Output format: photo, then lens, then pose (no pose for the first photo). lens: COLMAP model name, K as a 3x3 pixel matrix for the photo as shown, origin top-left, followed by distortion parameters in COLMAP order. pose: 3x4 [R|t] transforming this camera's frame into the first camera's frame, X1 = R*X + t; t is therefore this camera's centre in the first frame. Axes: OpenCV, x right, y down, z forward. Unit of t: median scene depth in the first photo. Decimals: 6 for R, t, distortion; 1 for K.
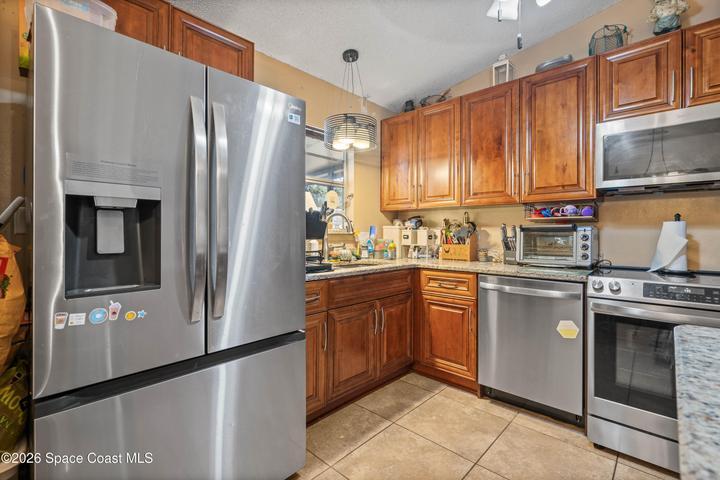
lens RADIAL K [[332.7, 0, 357.6], [0, 332.7, 233.1], [0, 0, 1]] dist [-0.000722, 0.001072]
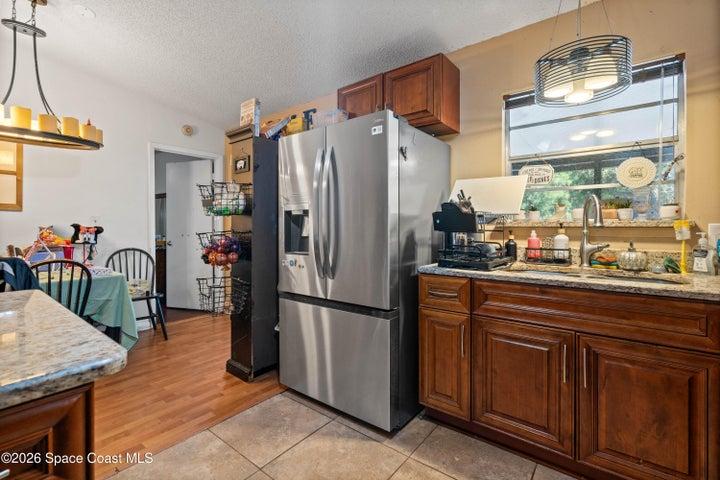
lens RADIAL K [[332.7, 0, 363.0], [0, 332.7, 230.1], [0, 0, 1]] dist [-0.000722, 0.001072]
pose [[0.078048, -0.003572, -0.996943, 0.684378], [-0.000440, 0.999993, -0.003618, 0.014198], [0.996949, 0.000721, 0.078046, 0.585572]]
